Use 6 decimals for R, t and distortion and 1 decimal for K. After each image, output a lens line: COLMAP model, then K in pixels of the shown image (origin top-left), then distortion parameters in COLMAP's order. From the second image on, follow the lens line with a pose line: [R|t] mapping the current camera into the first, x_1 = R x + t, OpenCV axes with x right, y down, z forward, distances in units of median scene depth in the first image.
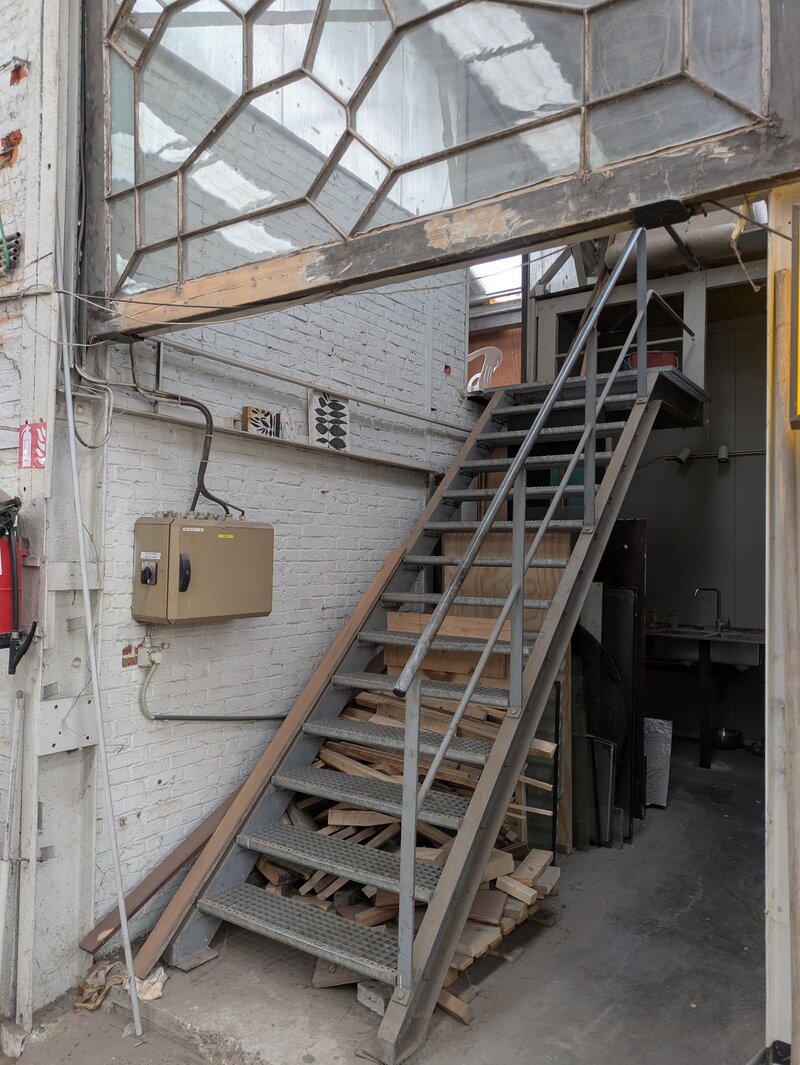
lens RADIAL K [[789.4, 0, 400.7], [0, 789.4, 534.6], [0, 0, 1]] dist [0.034291, -0.018526]
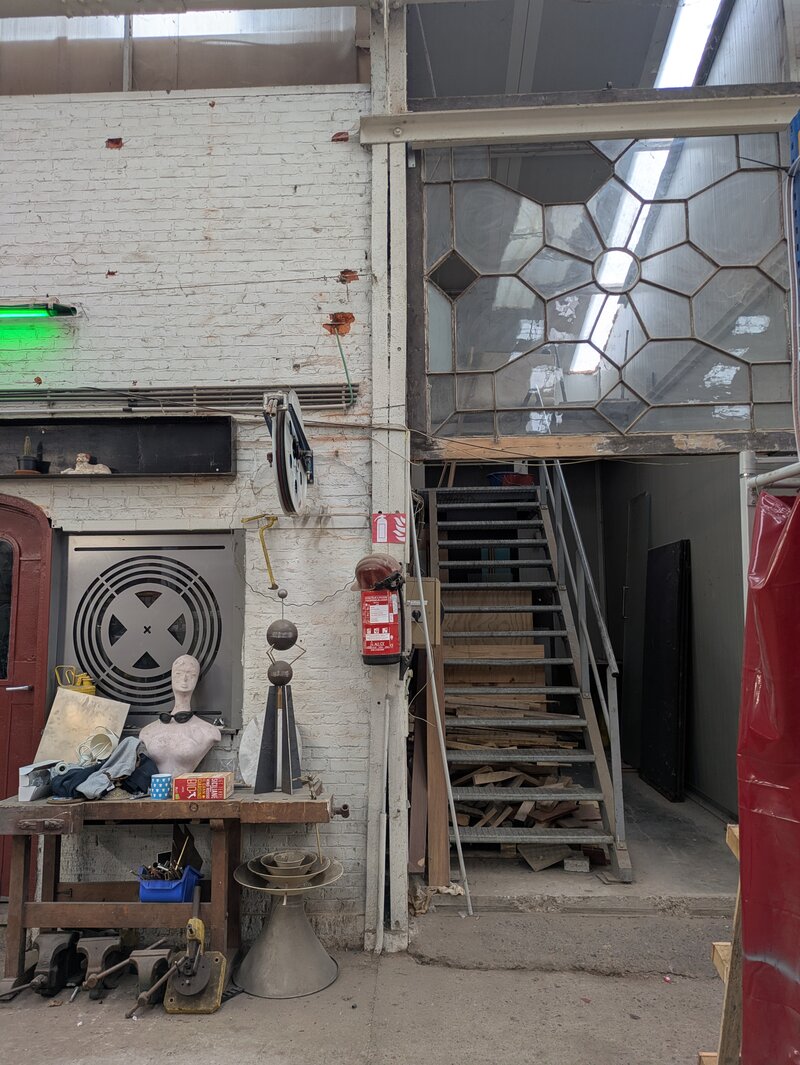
lens RADIAL K [[789.4, 0, 398.9], [0, 789.4, 532.6], [0, 0, 1]] dist [0.034291, -0.018526]
pose [[0.854019, 0.037423, 0.518894, -1.211515], [0.008529, 0.996268, -0.085889, 0.024437], [-0.520172, 0.077776, 0.850513, -0.277156]]
